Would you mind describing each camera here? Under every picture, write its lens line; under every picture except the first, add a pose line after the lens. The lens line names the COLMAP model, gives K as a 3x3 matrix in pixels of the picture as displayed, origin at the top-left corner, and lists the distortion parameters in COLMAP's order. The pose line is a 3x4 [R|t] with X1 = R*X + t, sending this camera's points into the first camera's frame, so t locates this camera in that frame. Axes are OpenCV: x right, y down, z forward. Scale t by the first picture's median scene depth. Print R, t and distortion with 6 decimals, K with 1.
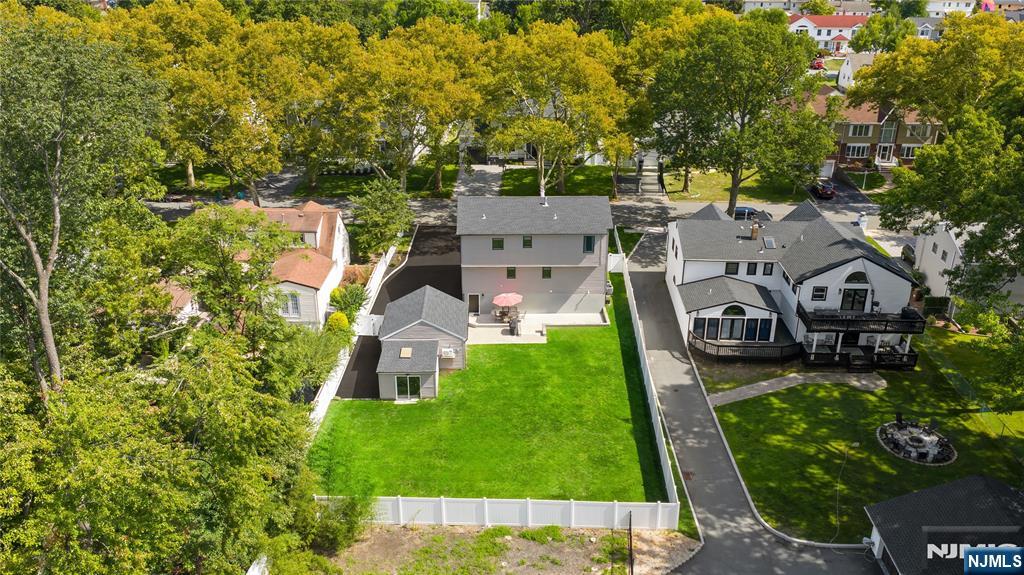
lens RADIAL K [[841.6, 0, 512.0], [0, 841.6, 287.5], [0, 0, 1]] dist [0.003931, 0.002249]
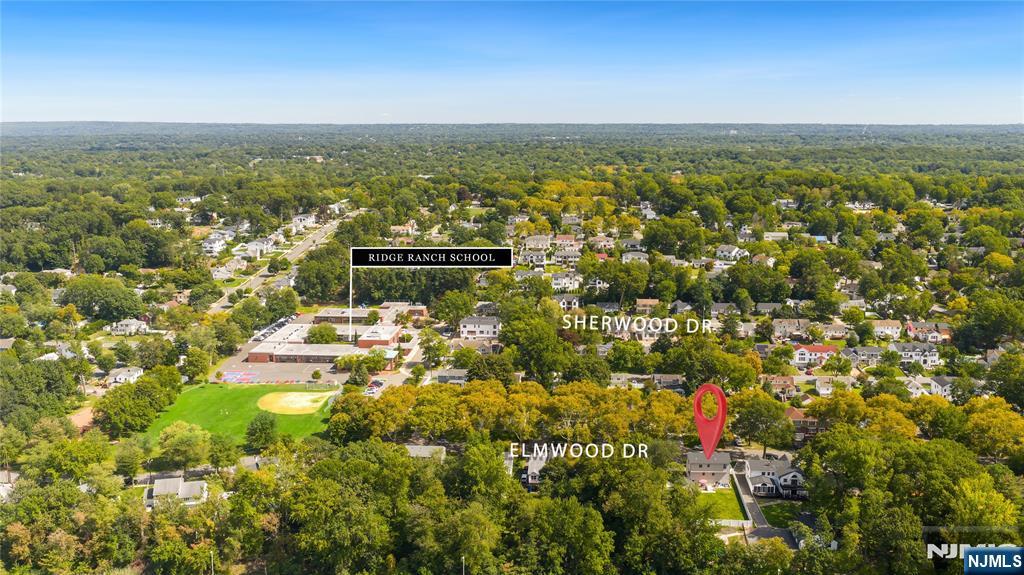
lens RADIAL K [[841.6, 0, 512.0], [0, 841.6, 287.5], [0, 0, 1]] dist [0.003931, 0.002249]
pose [[0.997735, -0.000411, -0.067269, -0.649600], [-0.014802, 0.974133, -0.225489, 0.034775], [0.065622, 0.225974, 0.971921, -3.123891]]
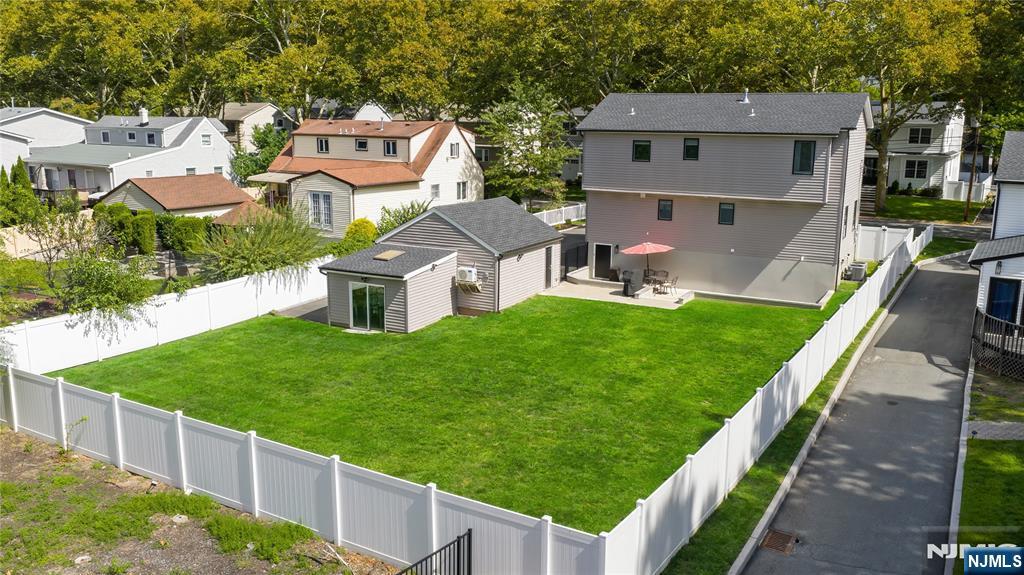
lens RADIAL K [[841.6, 0, 512.0], [0, 841.6, 287.5], [0, 0, 1]] dist [0.003931, 0.002249]
pose [[0.864194, 0.105884, -0.491892, 0.215872], [-0.207715, 0.965491, -0.157101, 0.159808], [0.458283, 0.237939, 0.856365, 0.510059]]
